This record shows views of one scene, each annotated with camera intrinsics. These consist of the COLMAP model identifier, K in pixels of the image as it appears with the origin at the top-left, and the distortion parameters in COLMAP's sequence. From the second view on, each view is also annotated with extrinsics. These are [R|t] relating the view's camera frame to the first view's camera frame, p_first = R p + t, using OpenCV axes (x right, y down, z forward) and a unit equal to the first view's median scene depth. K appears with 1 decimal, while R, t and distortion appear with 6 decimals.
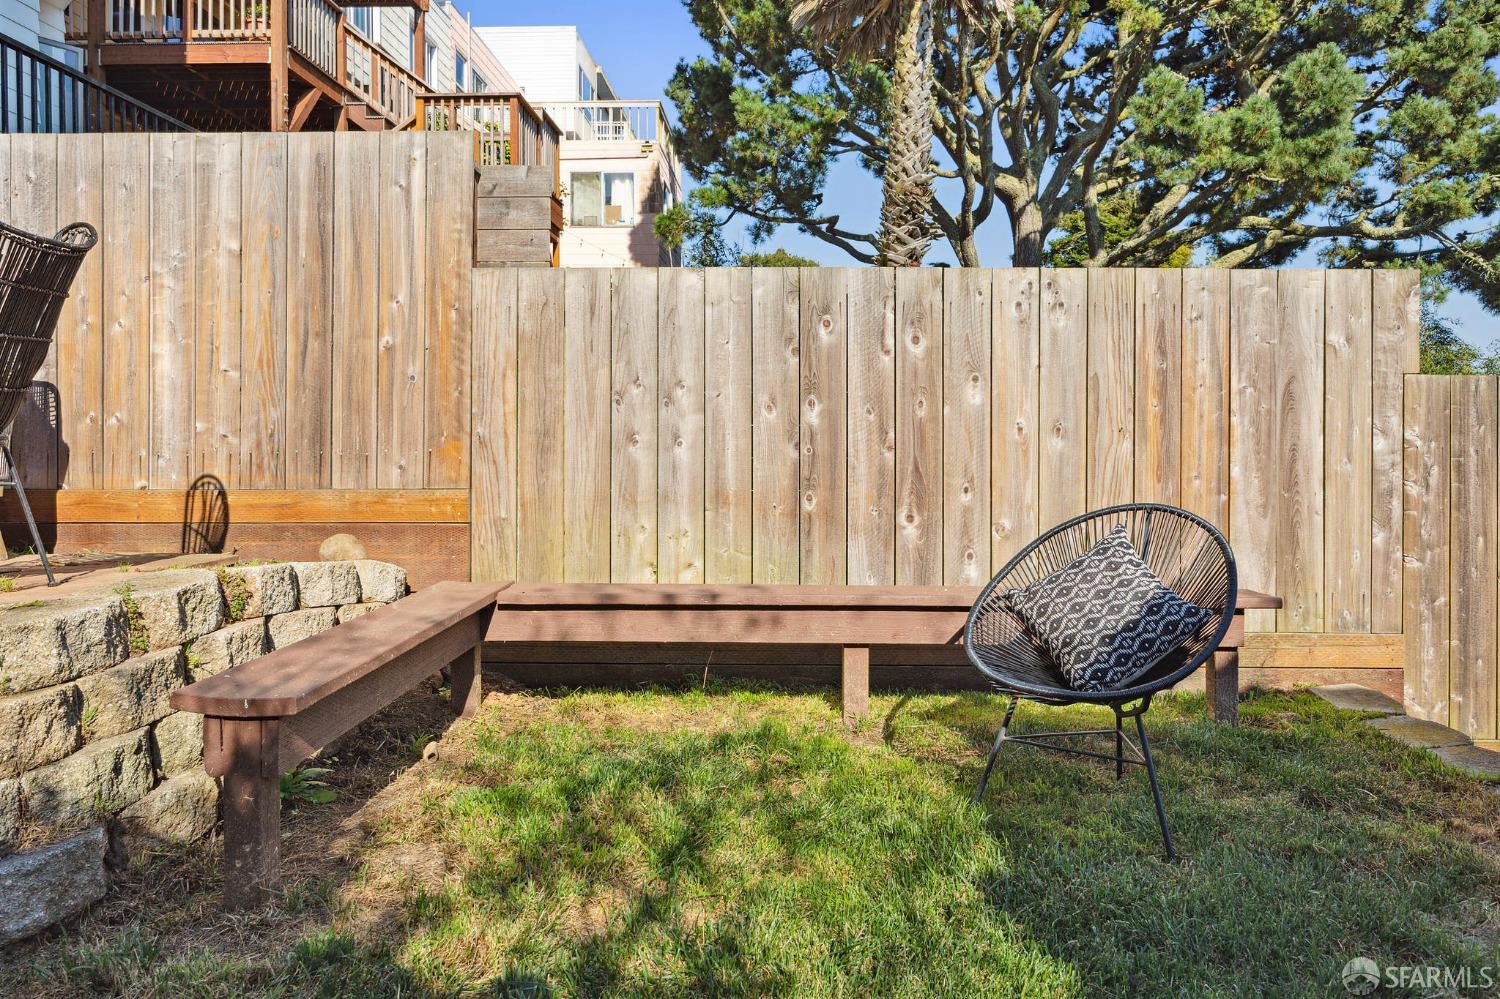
lens RADIAL K [[1071.9, 0, 776.3], [0, 1071.9, 451.7], [0, 0, 1]] dist [-0.012011, -0.004625]
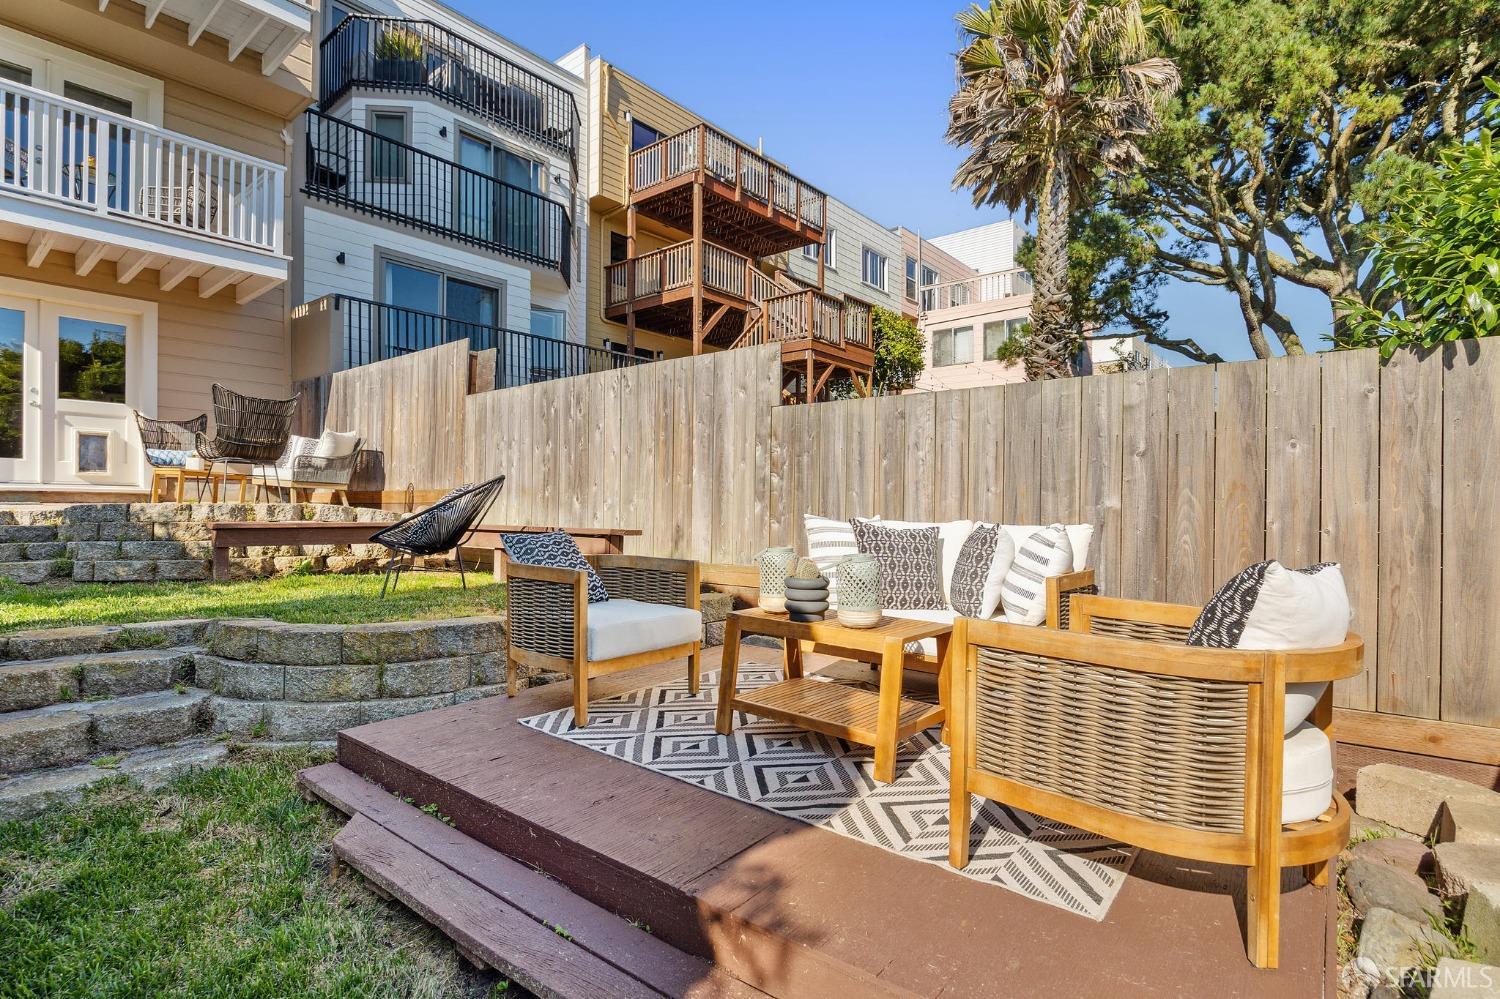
lens RADIAL K [[751.0, 0, 748.2], [0, 751.0, 502.6], [0, 0, 1]] dist [-0.004307, -0.002109]
pose [[0.779065, -0.001638, -0.626941, 0.537408], [-0.020037, 0.999421, -0.027511, 0.043547], [0.626623, 0.033995, 0.778581, 0.045120]]
